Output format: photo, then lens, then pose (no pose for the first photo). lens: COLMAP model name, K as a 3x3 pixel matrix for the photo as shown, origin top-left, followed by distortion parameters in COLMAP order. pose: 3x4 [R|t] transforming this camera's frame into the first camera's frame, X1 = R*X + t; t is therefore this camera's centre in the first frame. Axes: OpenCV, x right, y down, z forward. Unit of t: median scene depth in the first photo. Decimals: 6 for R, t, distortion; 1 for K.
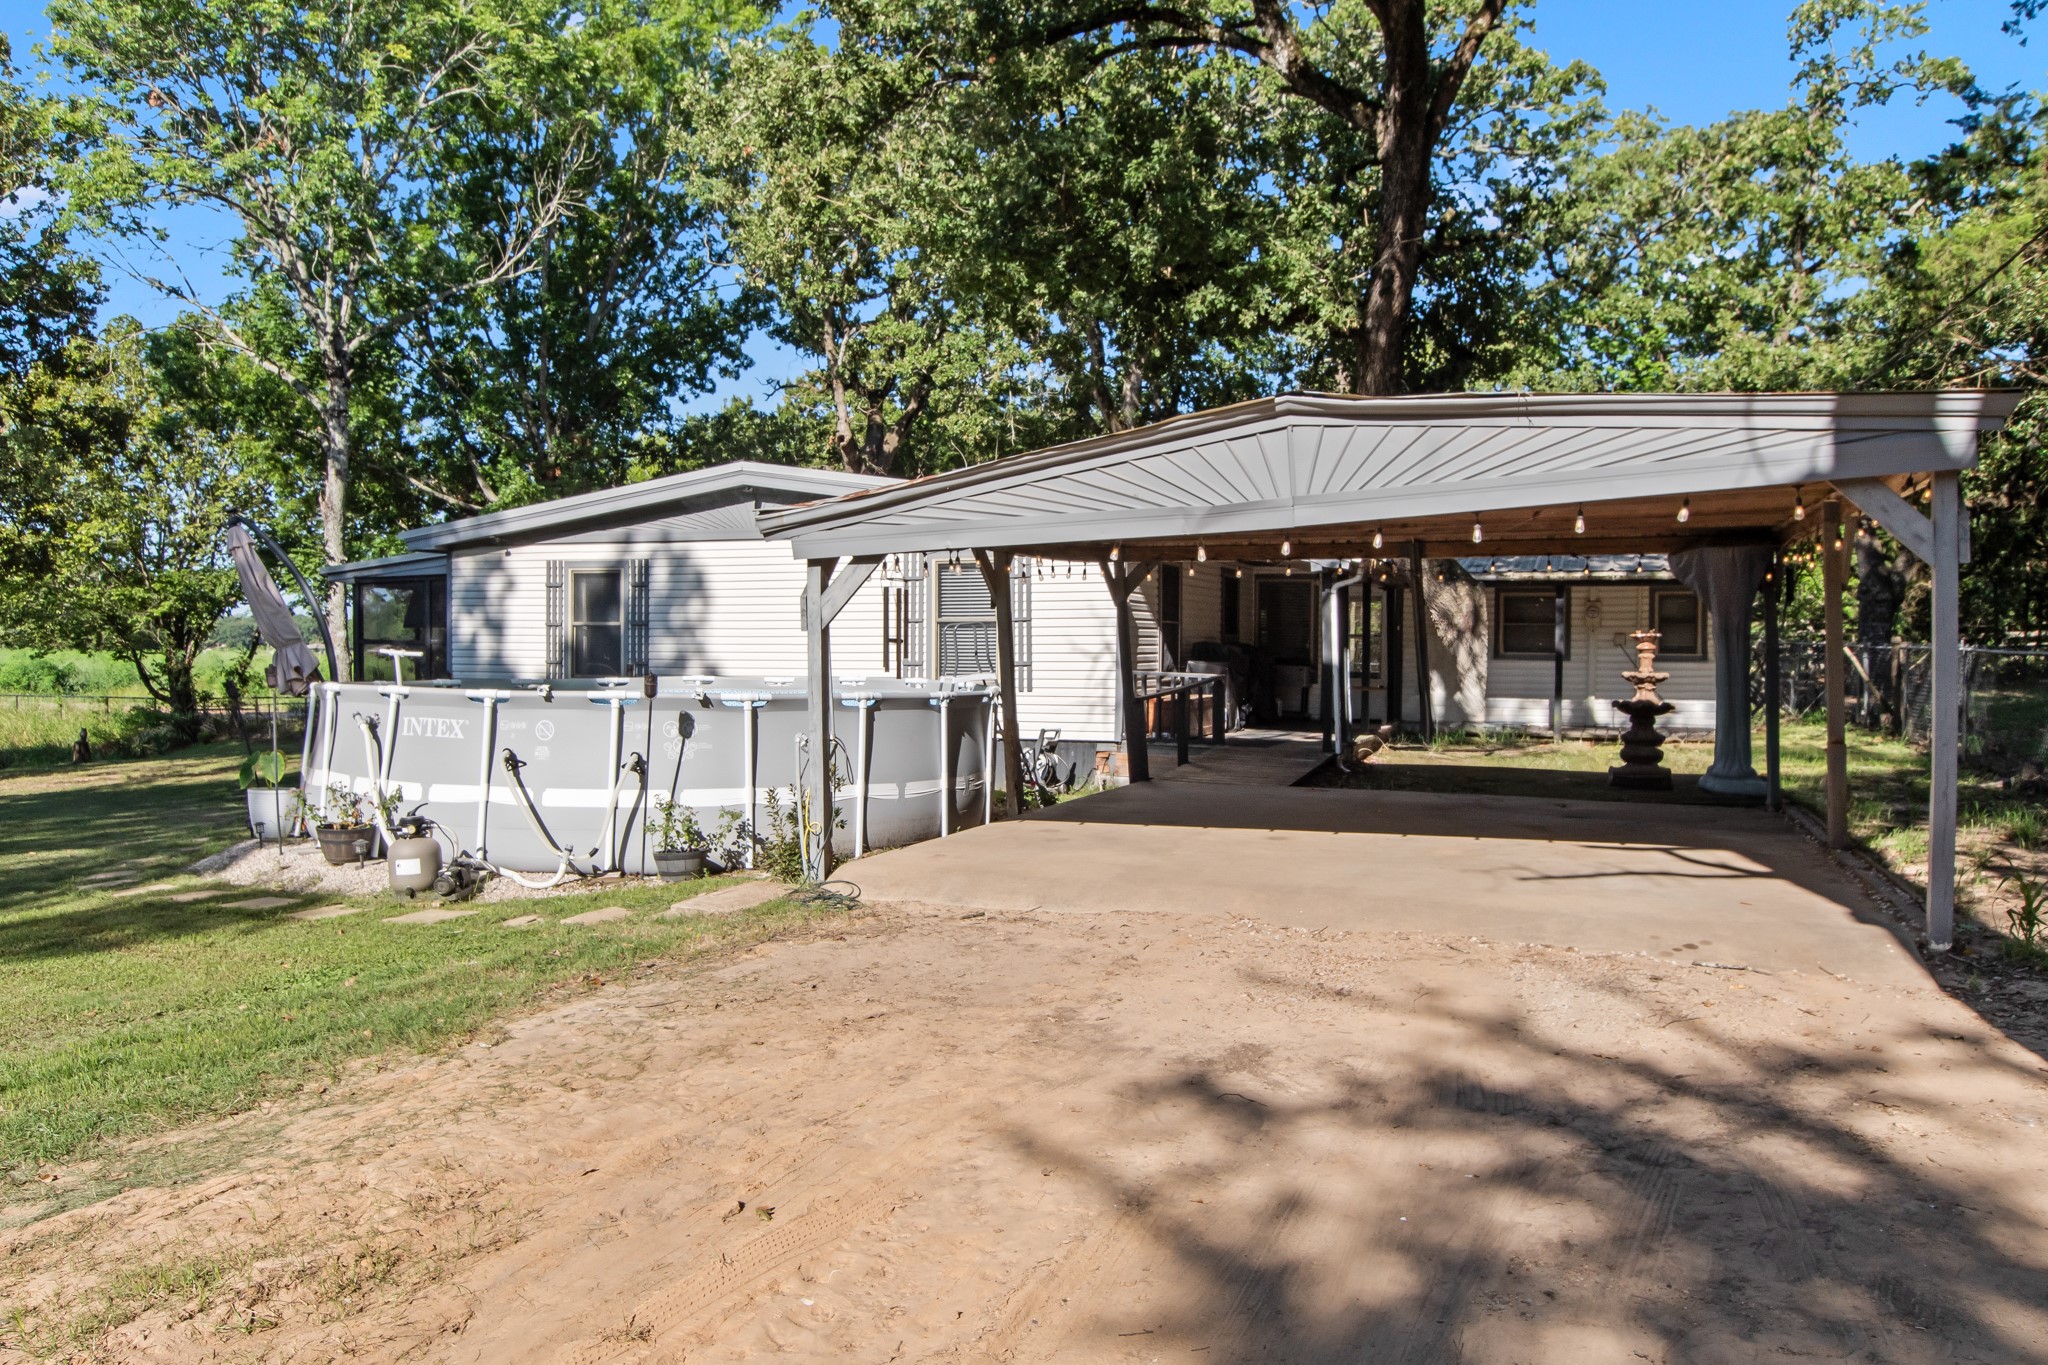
lens RADIAL K [[1499.5, 0, 1027.4], [0, 1499.5, 704.3], [0, 0, 1]] dist [0.003587, 0.001178]
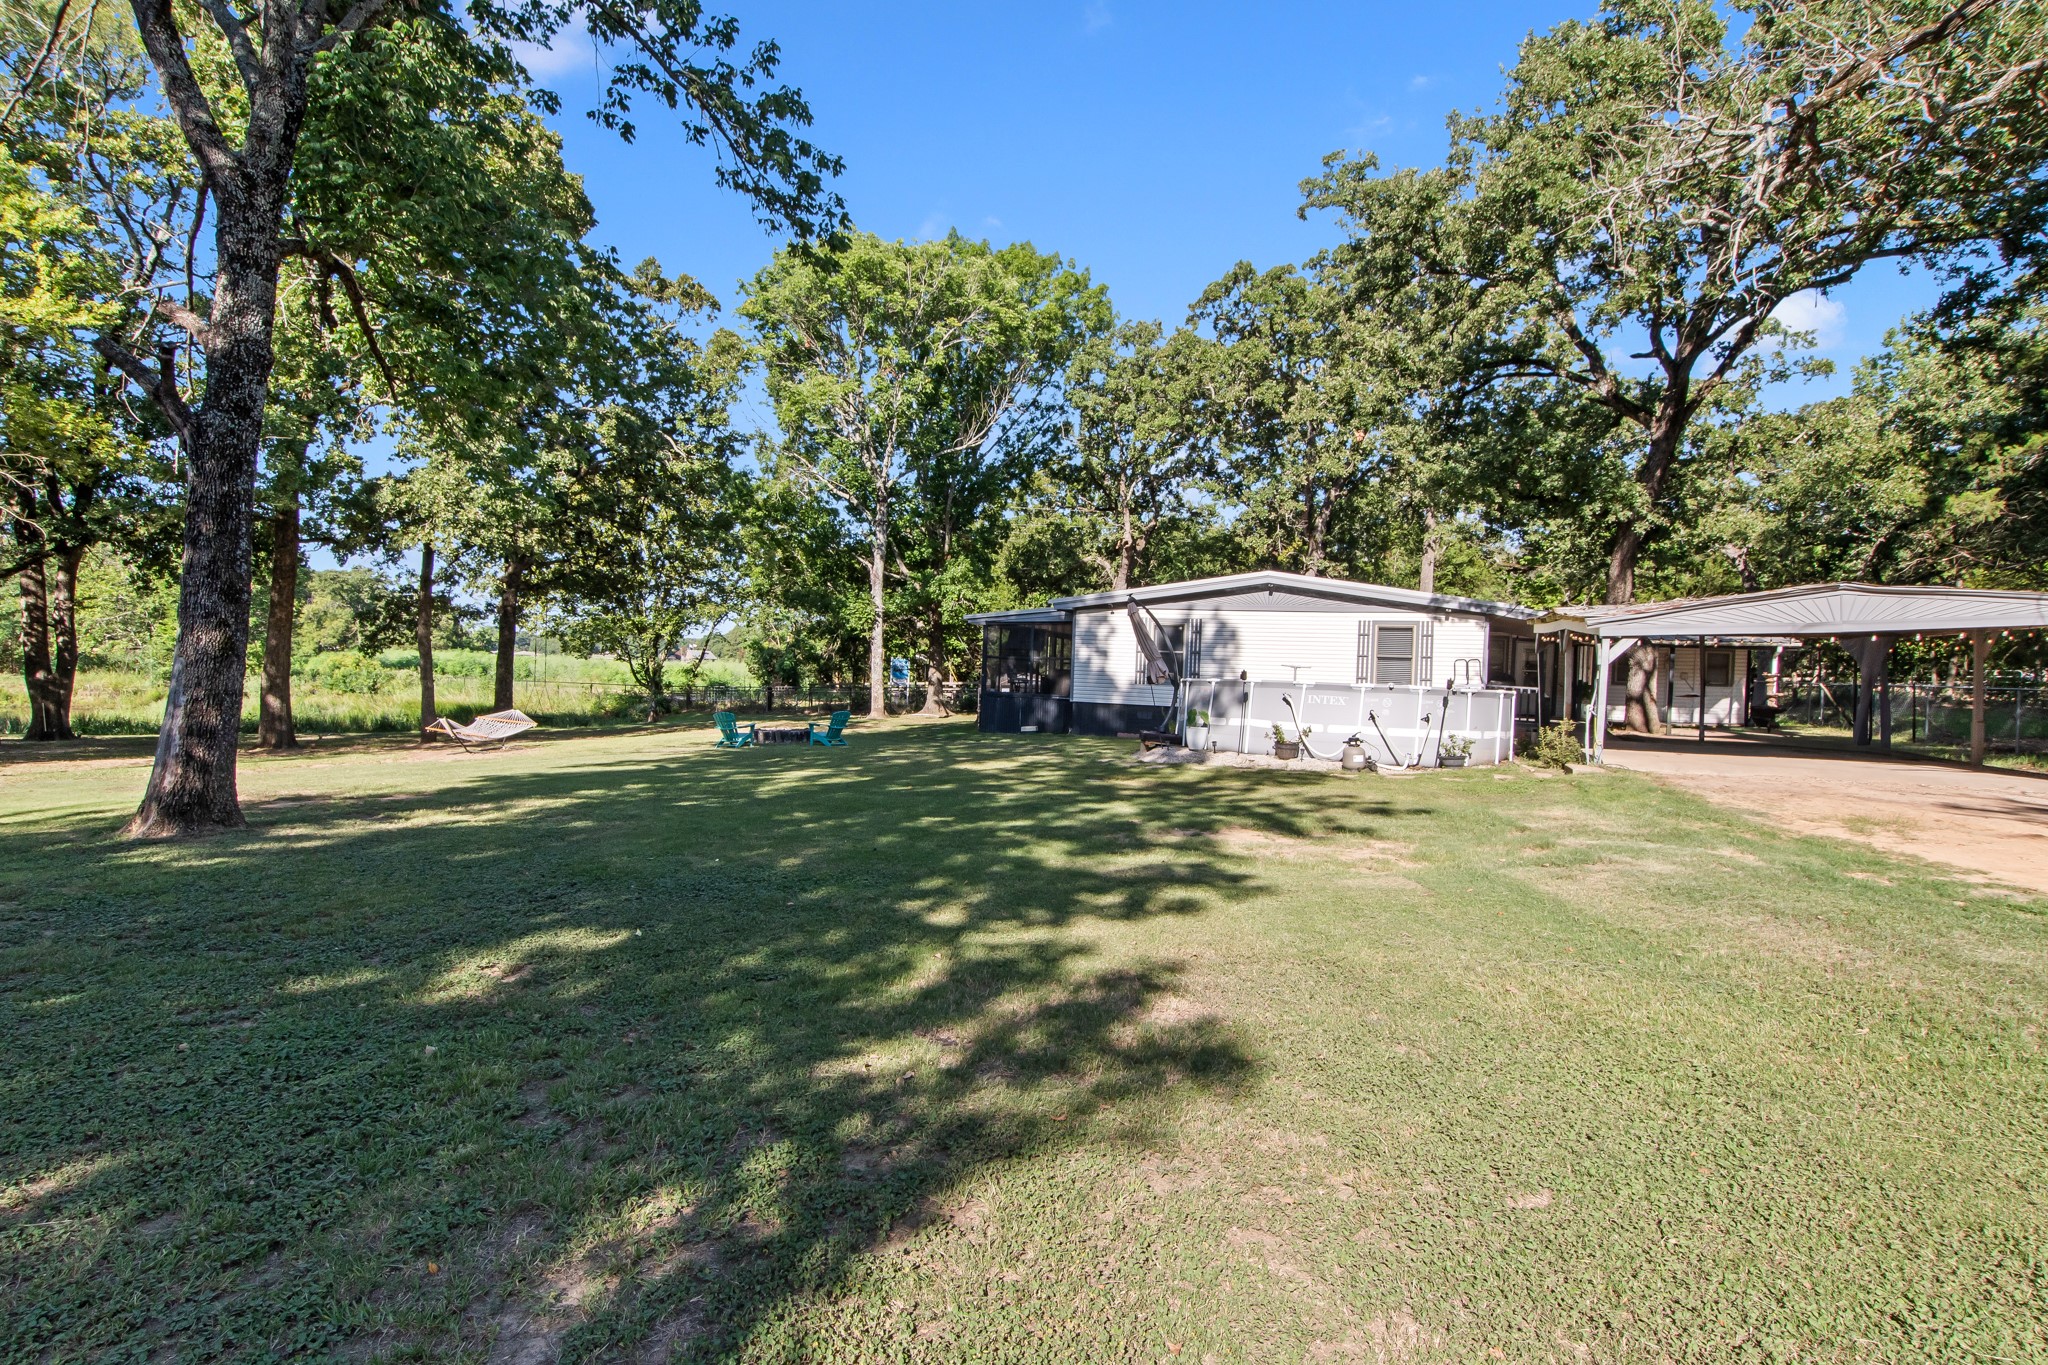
lens RADIAL K [[1052.1, 0, 1023.9], [0, 1052.1, 692.1], [0, 0, 1]] dist [0.001039, -0.000768]
pose [[0.999308, 0.030482, 0.021335, -0.477951], [-0.030101, 0.999385, -0.017994, 0.023692], [-0.021871, 0.017339, 0.999610, -0.304976]]
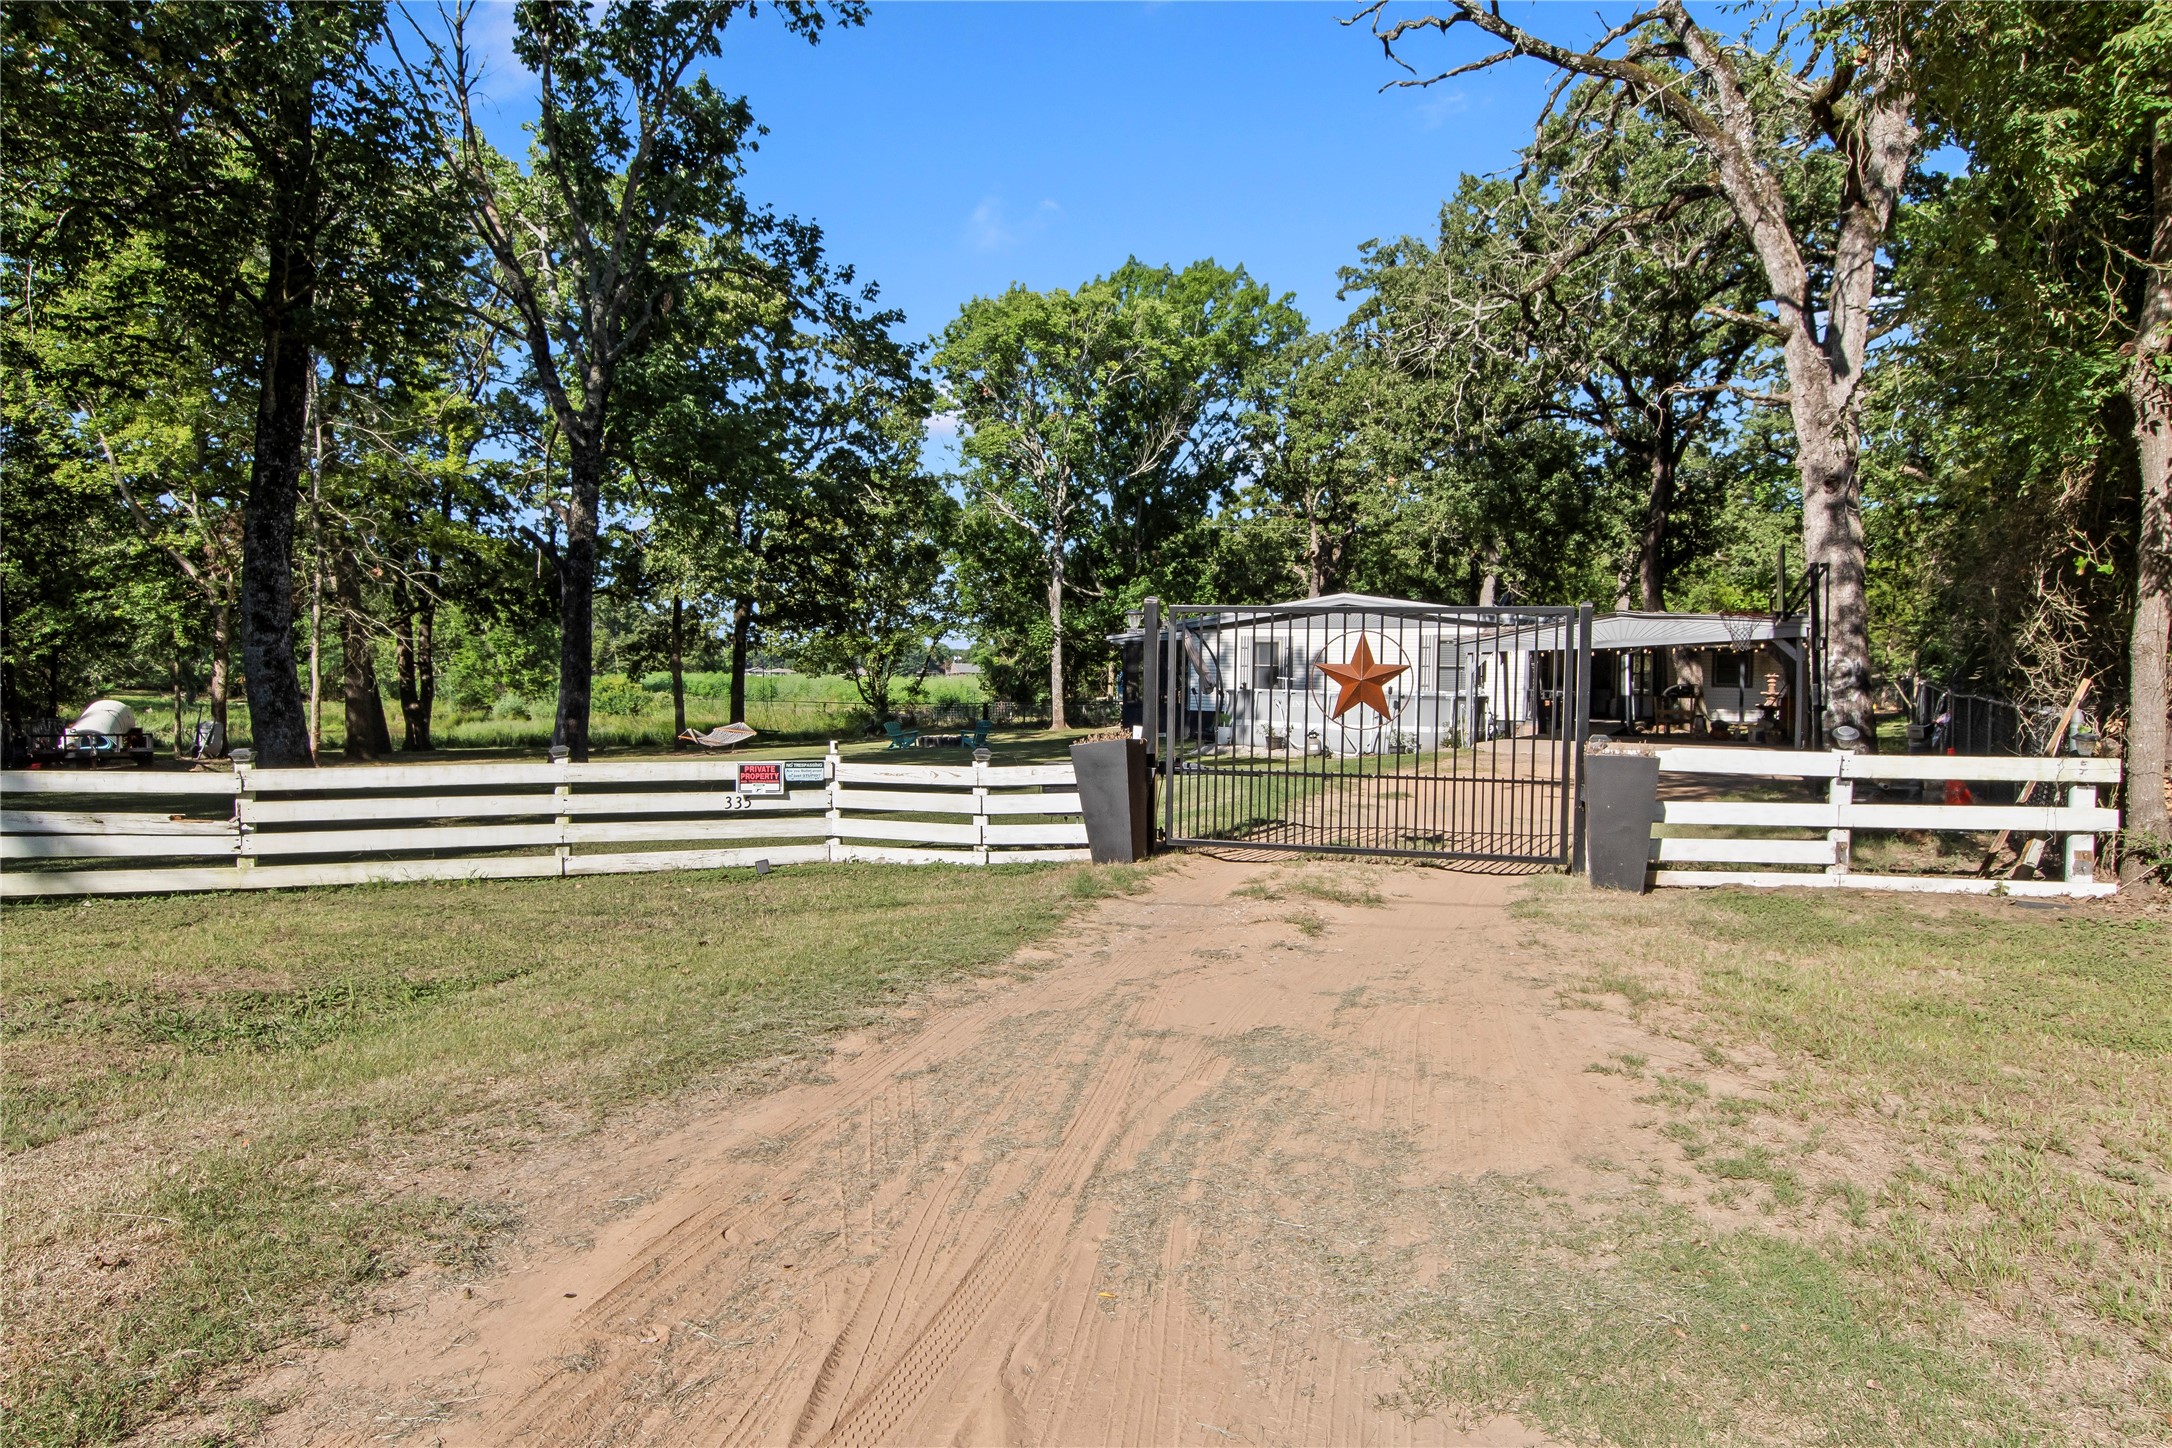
lens RADIAL K [[1282.3, 0, 1086.0], [0, 1282.3, 724.0], [0, 0, 1]] dist [0.000540, -0.000045]
pose [[0.981807, 0.014688, -0.189315, -0.184129], [-0.014769, 0.999890, 0.000983, 0.030500], [0.189309, 0.001831, 0.981916, -0.838574]]
